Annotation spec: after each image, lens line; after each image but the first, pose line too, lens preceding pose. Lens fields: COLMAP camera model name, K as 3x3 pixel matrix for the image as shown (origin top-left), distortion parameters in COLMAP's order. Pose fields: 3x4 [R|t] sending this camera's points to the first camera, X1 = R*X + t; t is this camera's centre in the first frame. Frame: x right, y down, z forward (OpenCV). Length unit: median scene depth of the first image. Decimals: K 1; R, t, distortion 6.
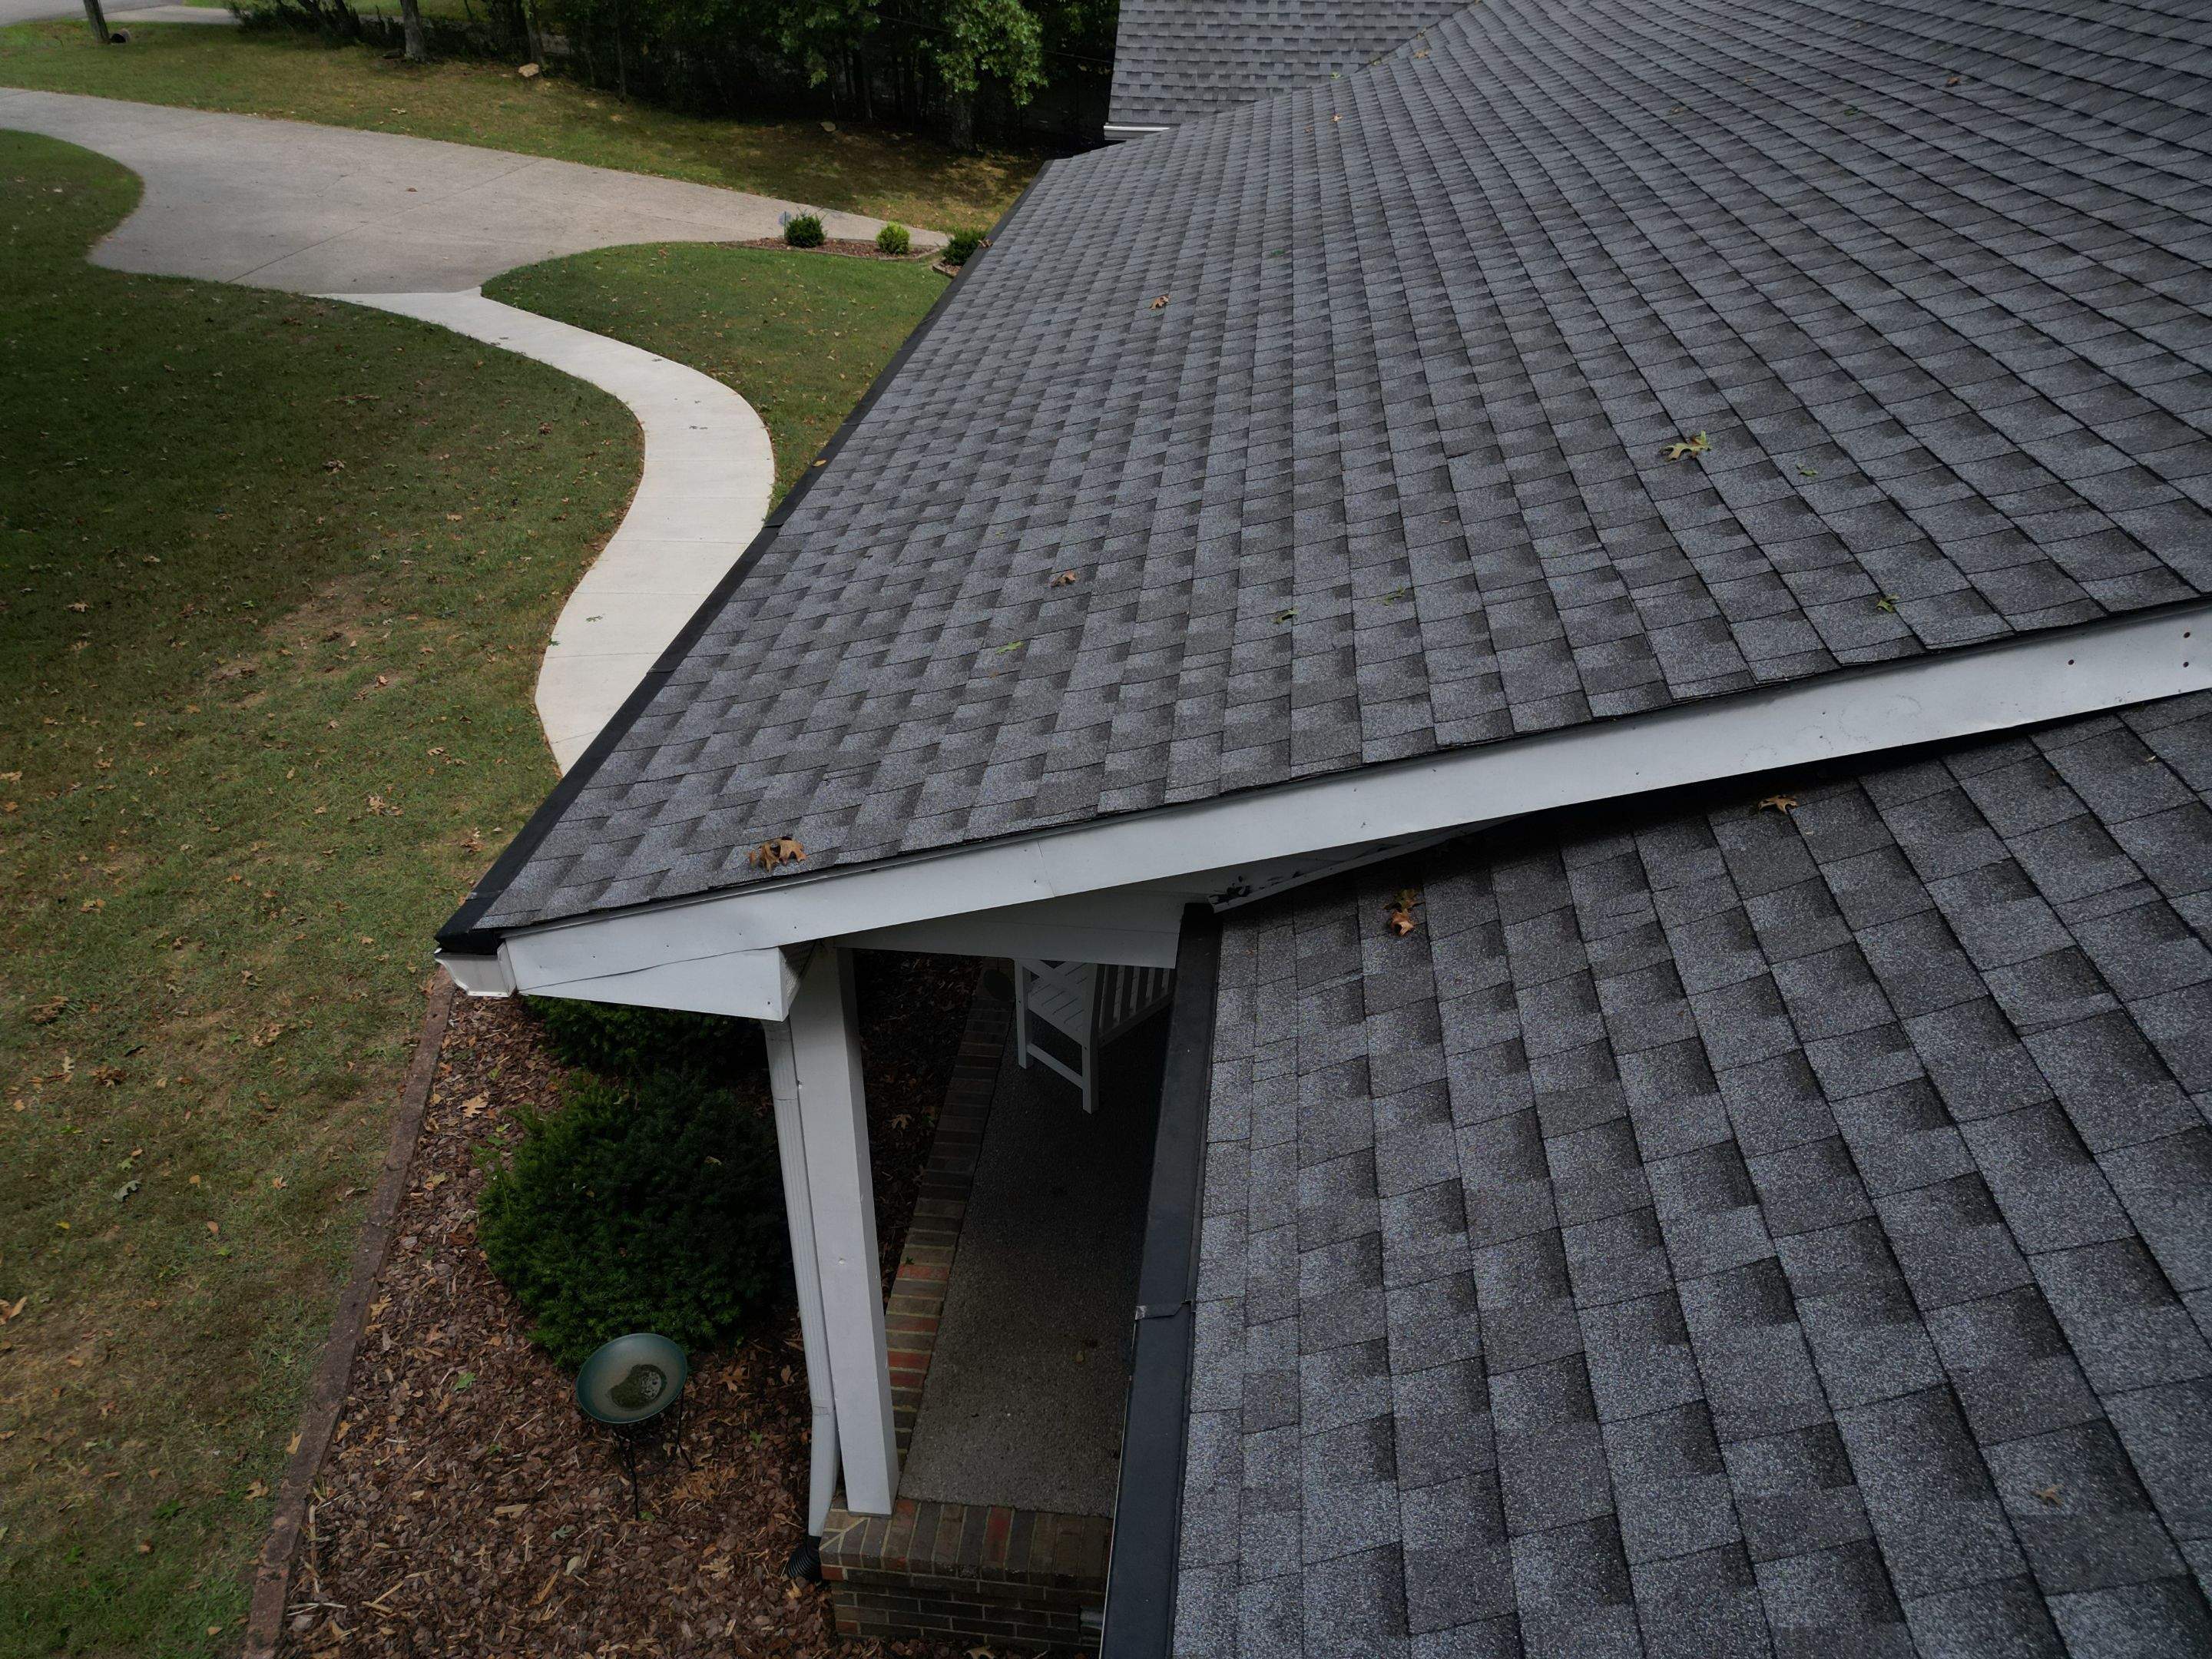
lens RADIAL K [[1571.9, 0, 1099.2], [0, 1571.9, 835.8], [0, 0, 1]] dist [0.071099, -0.059953]
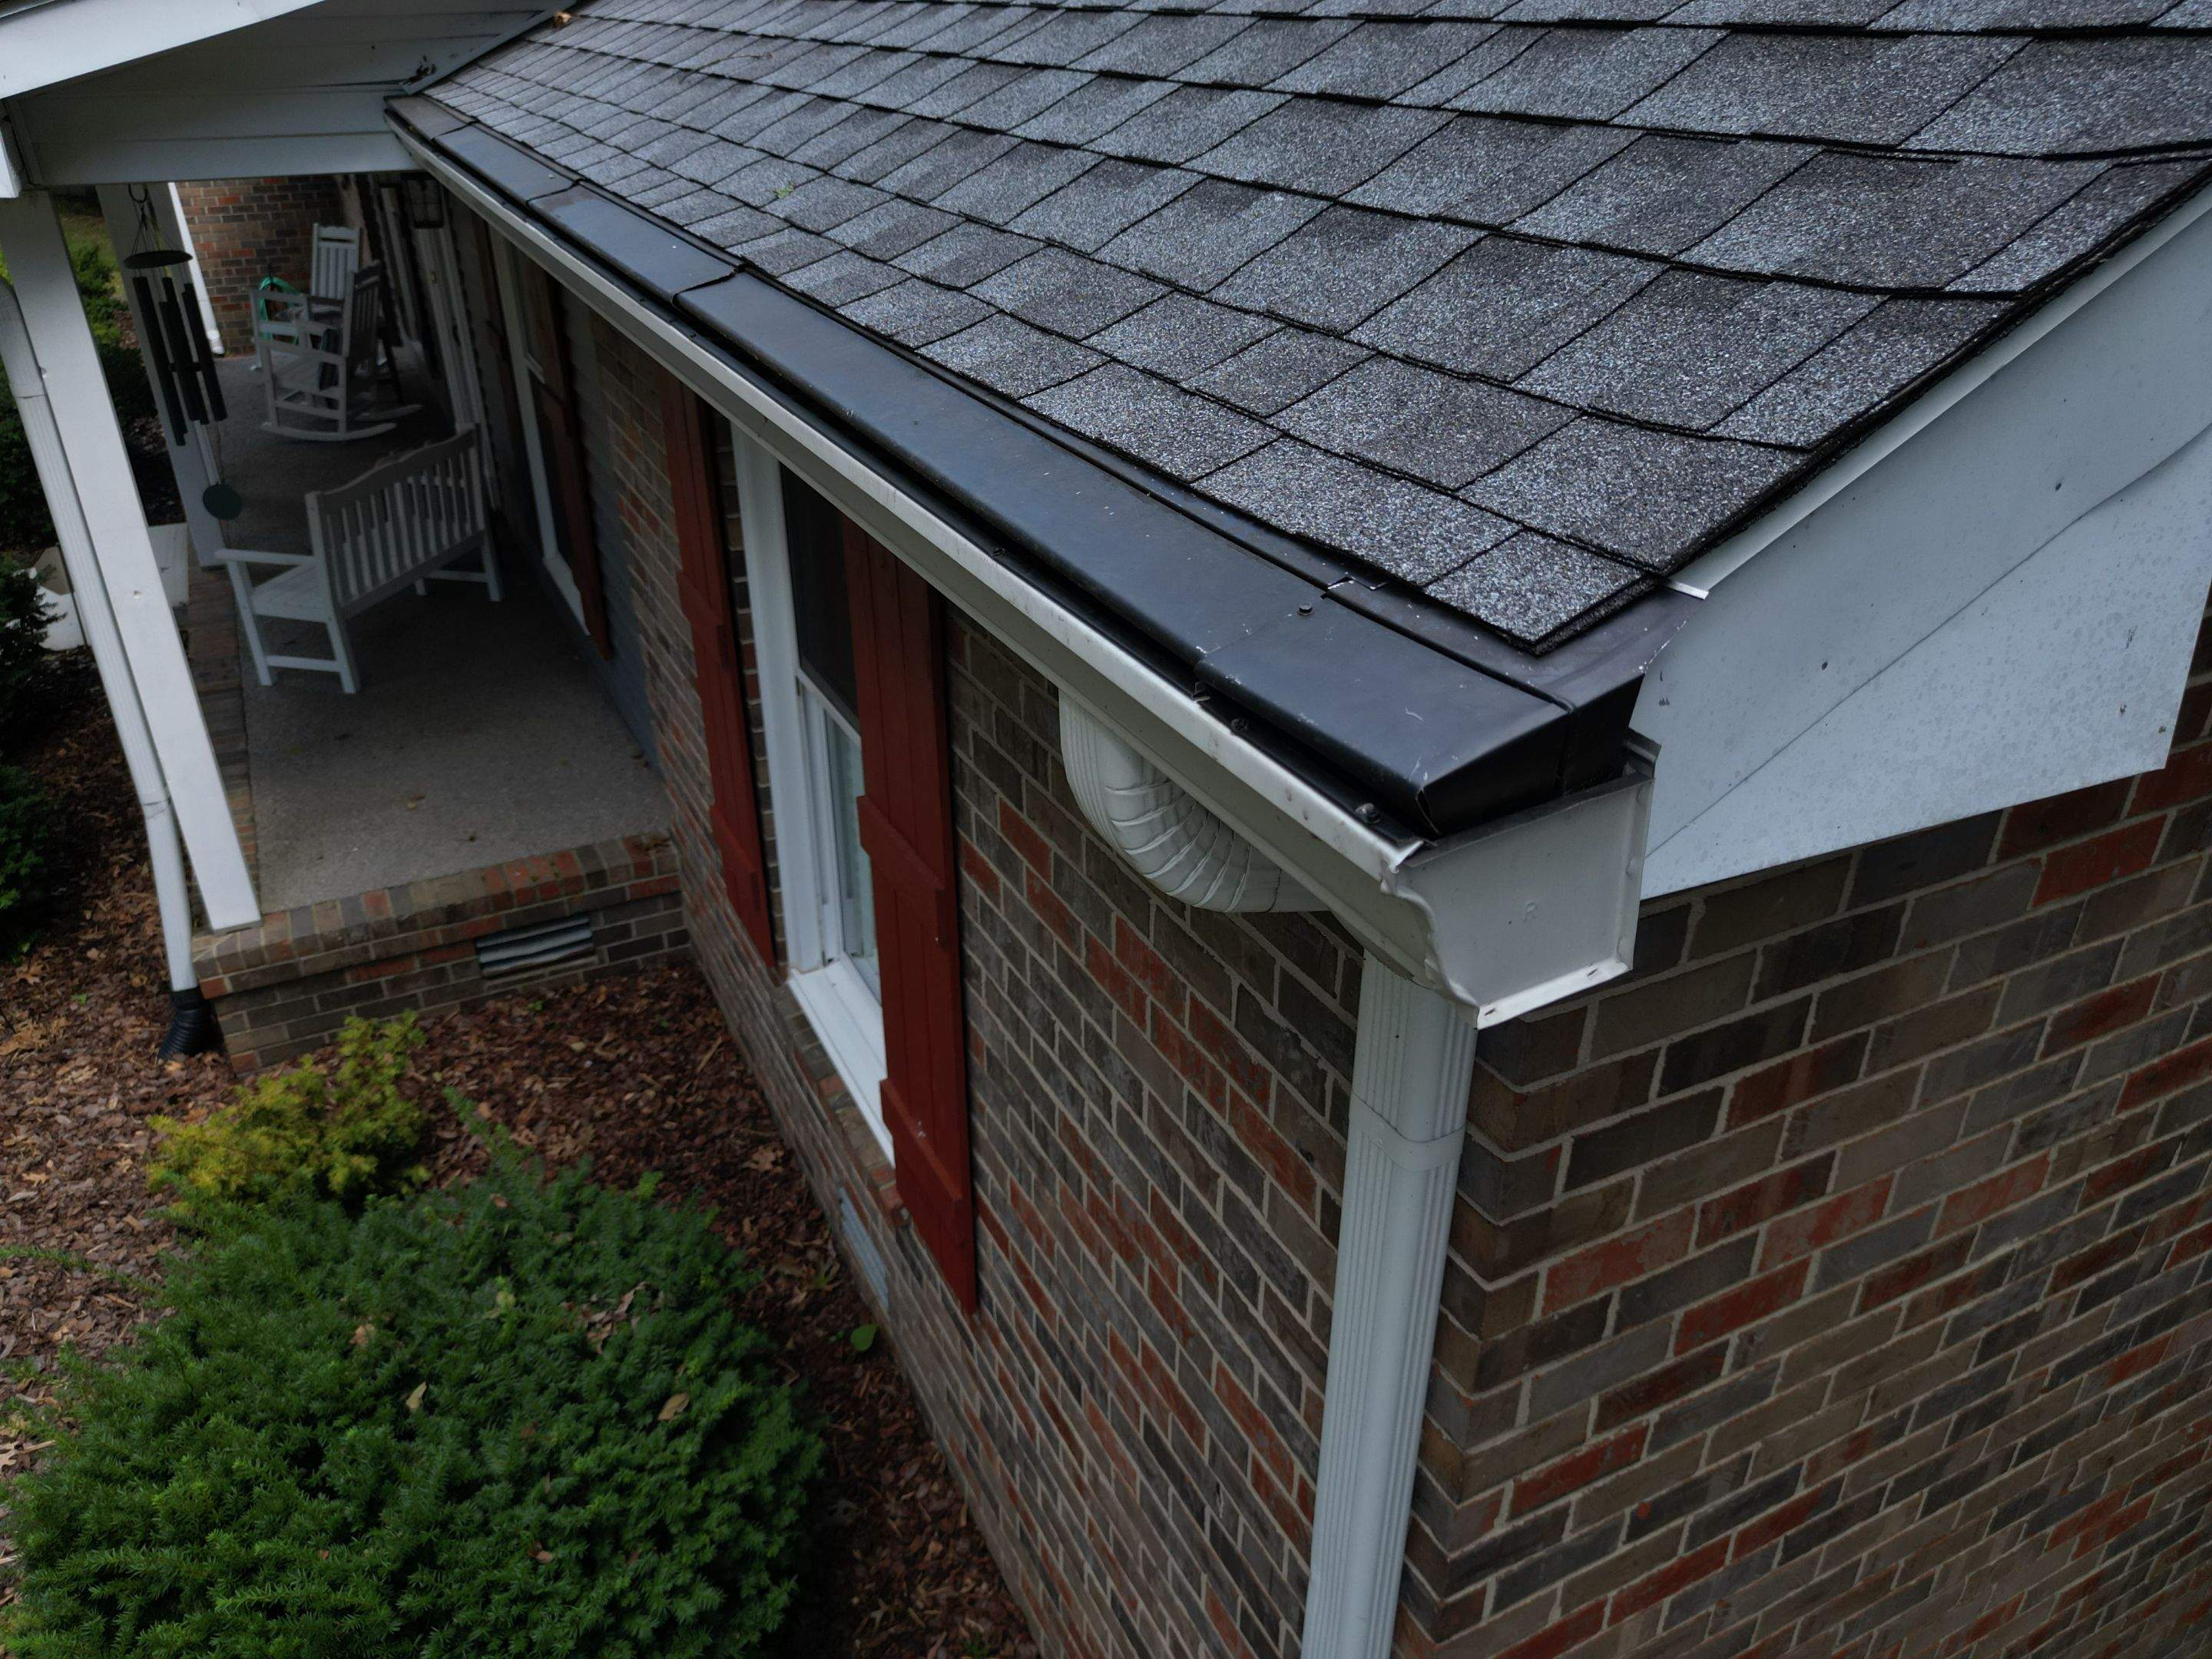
lens RADIAL K [[1571.9, 0, 1099.2], [0, 1571.9, 835.8], [0, 0, 1]] dist [0.071099, -0.059953]
pose [[0.843149, -0.260736, 0.470230, -0.131080], [0.287202, 0.957735, 0.016081, 0.465296], [-0.454548, 0.121492, 0.882398, -0.157849]]
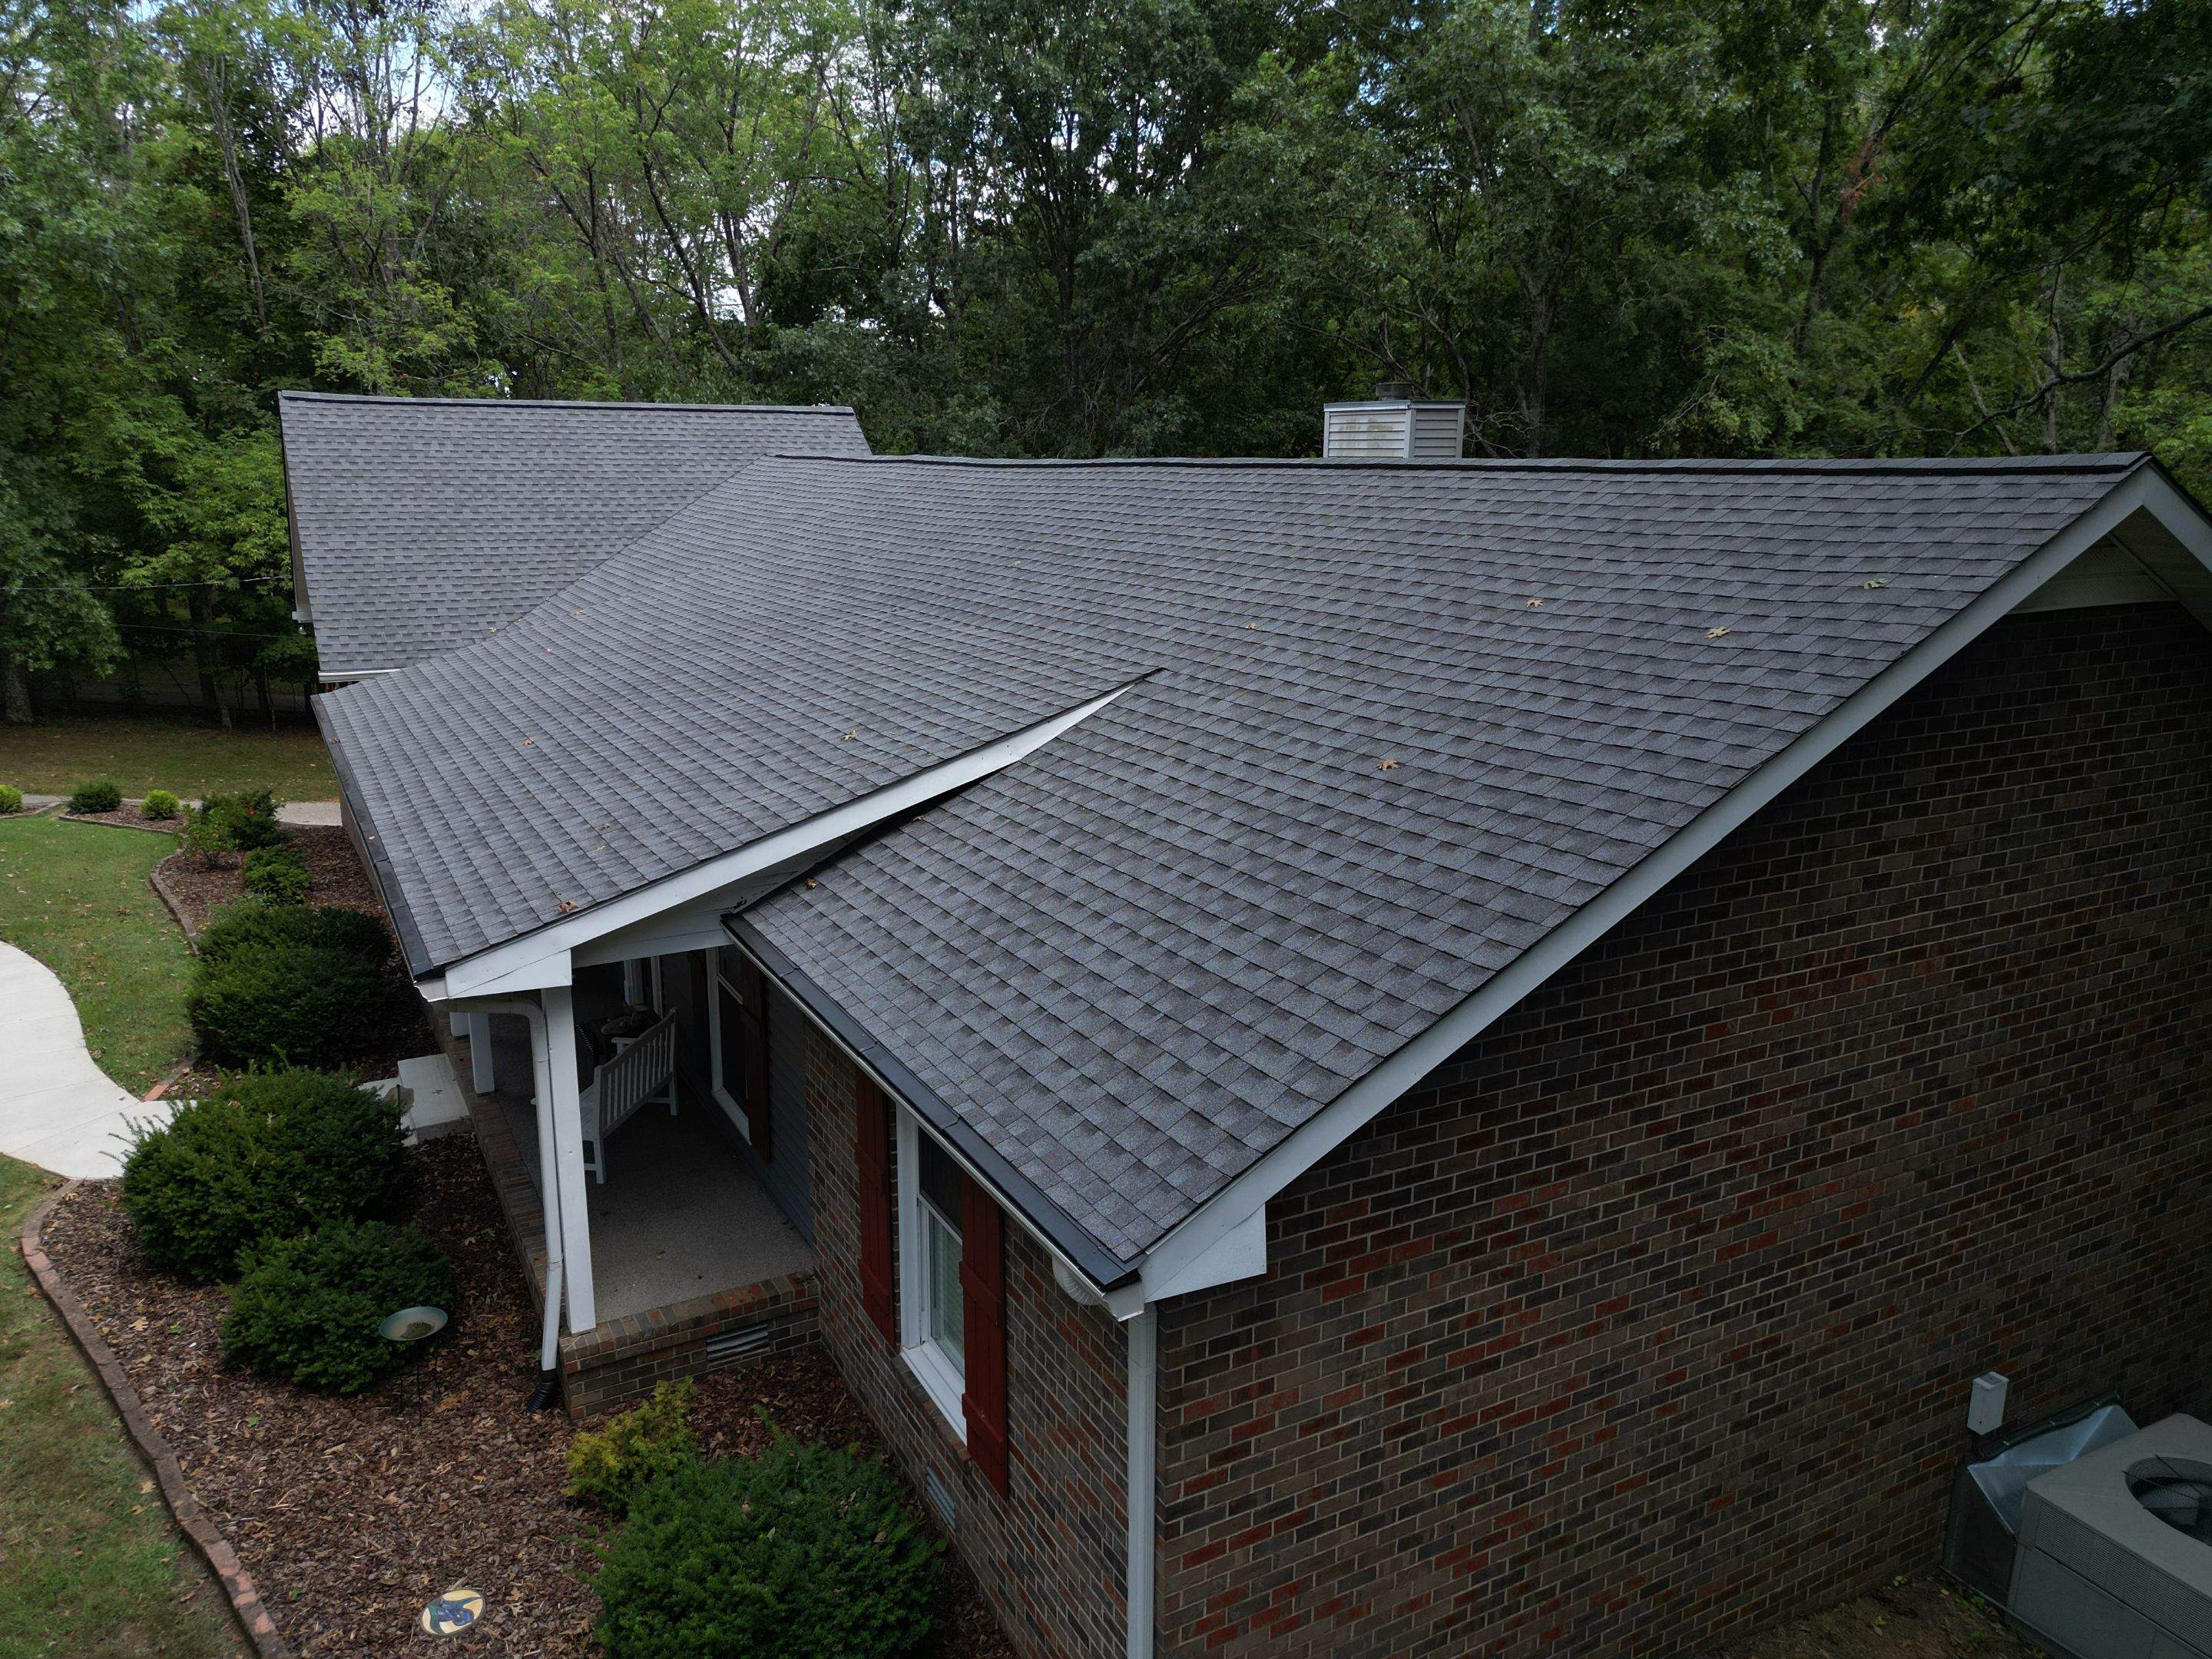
lens RADIAL K [[1571.9, 0, 1099.2], [0, 1571.9, 835.8], [0, 0, 1]] dist [0.071099, -0.059953]
pose [[0.828629, -0.140090, 0.541986, -0.516810], [0.298852, 0.929373, -0.216686, 0.426120], [-0.473352, 0.341526, 0.811972, -0.898911]]
